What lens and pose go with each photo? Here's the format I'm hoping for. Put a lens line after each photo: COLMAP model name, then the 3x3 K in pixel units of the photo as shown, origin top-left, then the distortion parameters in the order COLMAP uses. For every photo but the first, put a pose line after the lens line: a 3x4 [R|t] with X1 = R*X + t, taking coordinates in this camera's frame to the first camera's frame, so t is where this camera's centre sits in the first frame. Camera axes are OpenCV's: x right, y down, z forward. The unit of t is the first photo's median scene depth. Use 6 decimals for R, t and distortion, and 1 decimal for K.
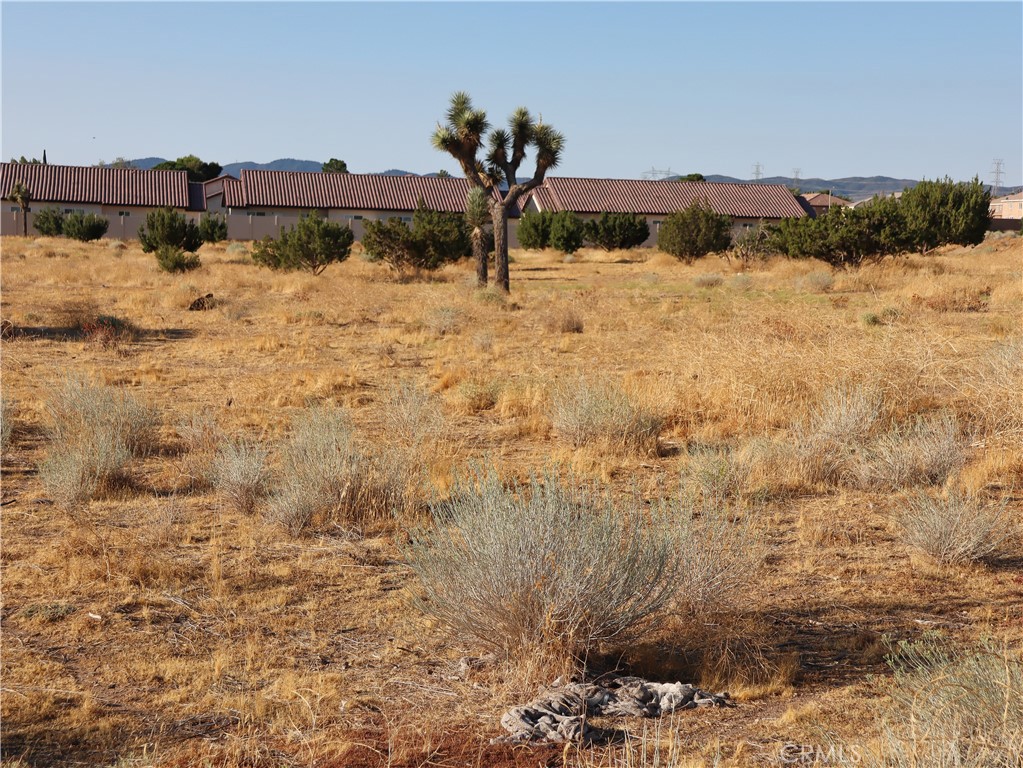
lens RADIAL K [[2171.6, 0, 514.5], [0, 2171.6, 383.8], [0, 0, 1]] dist [0.318561, 0.000000]
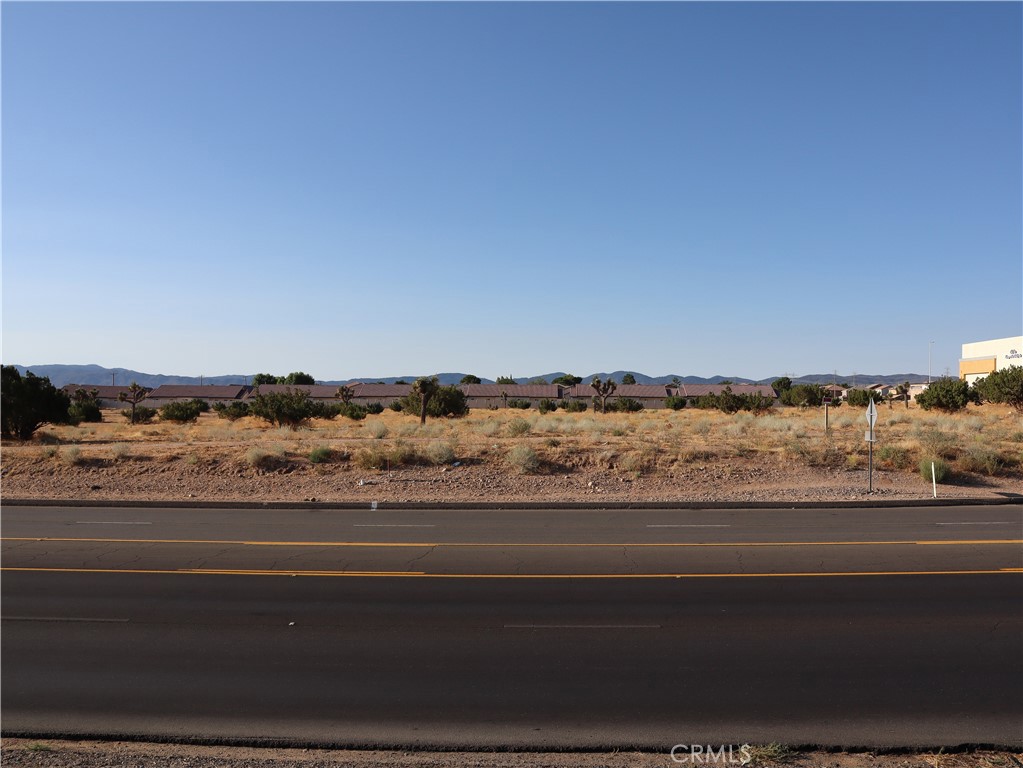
lens RADIAL K [[1017.5, 0, 507.4], [0, 1017.5, 384.5], [0, 0, 1]] dist [-0.107392, 0.000000]
pose [[0.977315, -0.019853, -0.210857, 0.137613], [0.000842, 0.995953, -0.089872, 0.047116], [0.211788, 0.087656, 0.973377, -0.650984]]
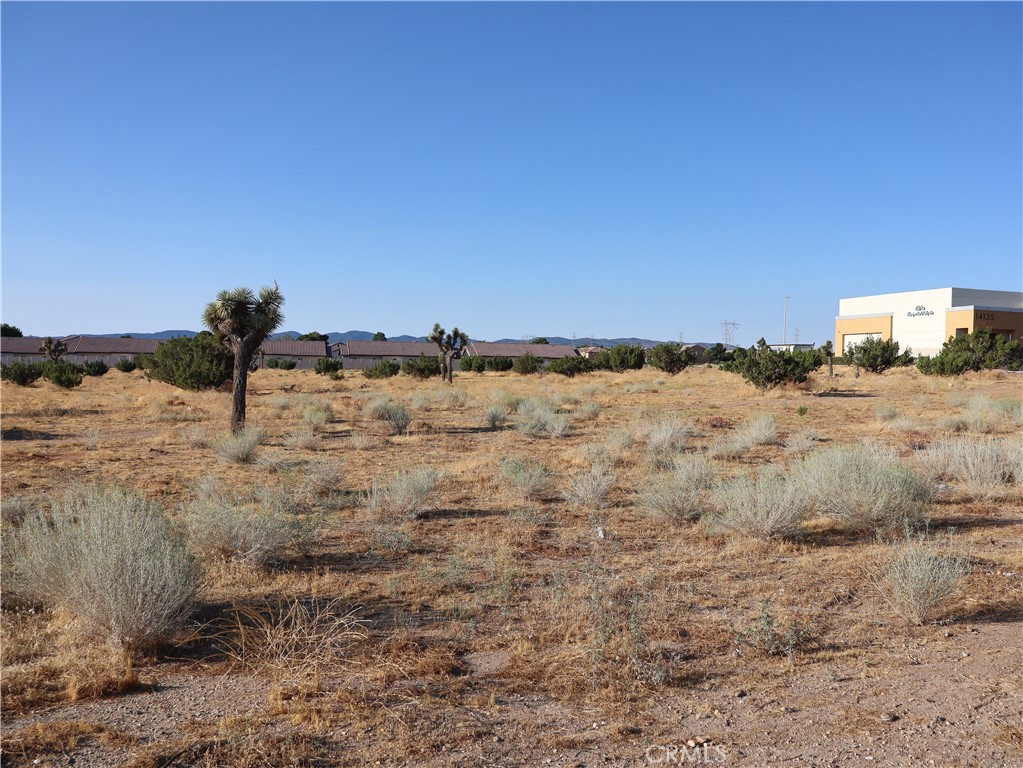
lens RADIAL K [[1017.5, 0, 534.9], [0, 1017.5, 390.0], [0, 0, 1]] dist [-0.107392, 0.000000]
pose [[0.997342, -0.008099, 0.072408, 0.005804], [0.011283, 0.998982, -0.043667, 0.019082], [-0.071980, 0.044367, 0.996419, -0.283693]]
